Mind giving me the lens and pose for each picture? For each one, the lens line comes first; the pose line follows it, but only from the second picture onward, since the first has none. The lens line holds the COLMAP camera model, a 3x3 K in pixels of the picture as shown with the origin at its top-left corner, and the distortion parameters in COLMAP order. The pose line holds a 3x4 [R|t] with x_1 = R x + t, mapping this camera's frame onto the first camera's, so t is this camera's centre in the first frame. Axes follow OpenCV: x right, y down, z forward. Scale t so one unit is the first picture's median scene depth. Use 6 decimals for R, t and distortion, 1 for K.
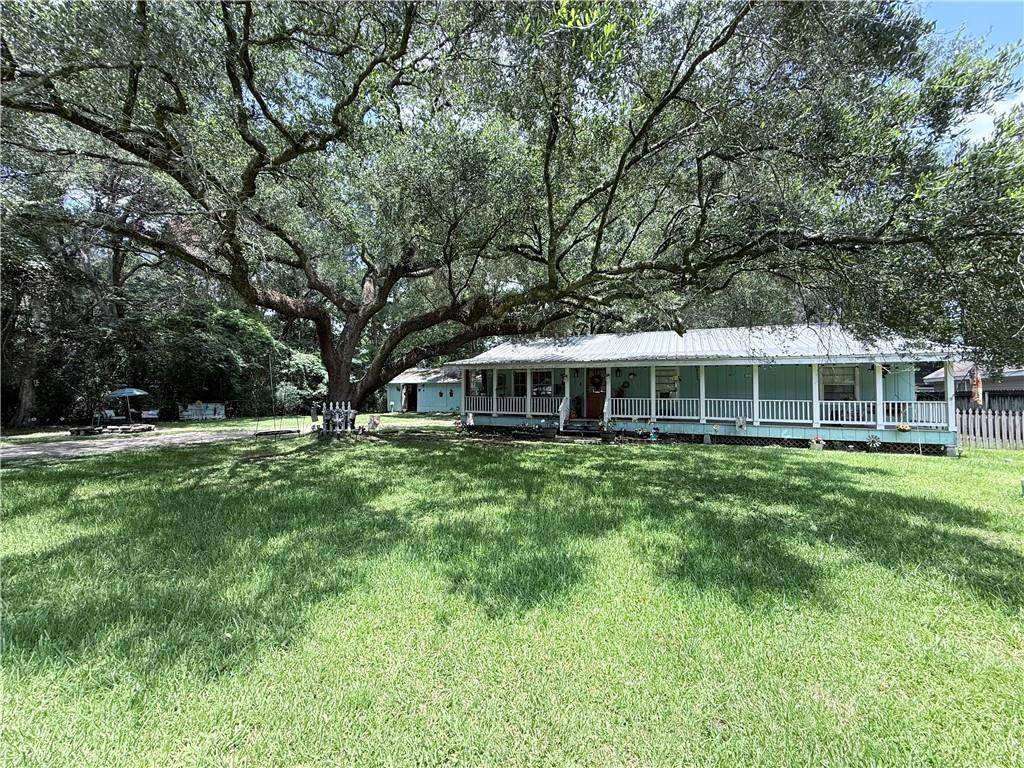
lens RADIAL K [[408.7, 0, 508.2], [0, 408.7, 388.1], [0, 0, 1]] dist [-0.001361, 0.000561]
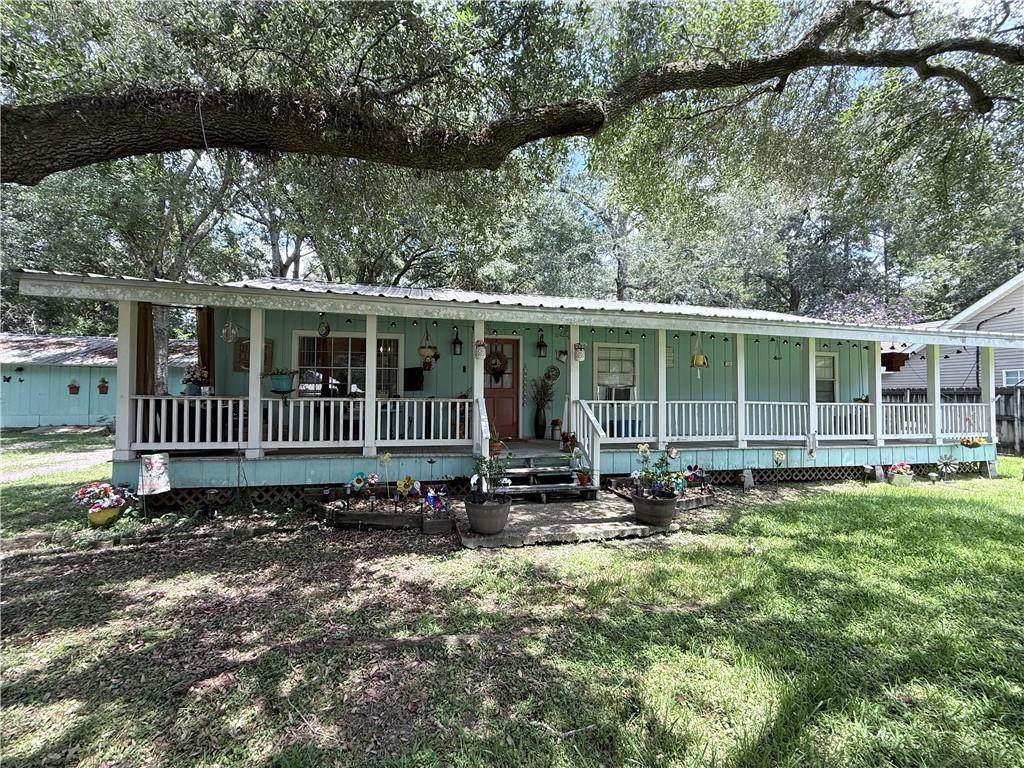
lens RADIAL K [[408.7, 0, 514.4], [0, 408.7, 383.0], [0, 0, 1]] dist [-0.001361, 0.000561]
pose [[0.807437, 0.018336, 0.589669, -0.060281], [-0.015147, 0.999832, -0.010349, 0.010585], [-0.589759, -0.000576, 0.807579, 0.631010]]
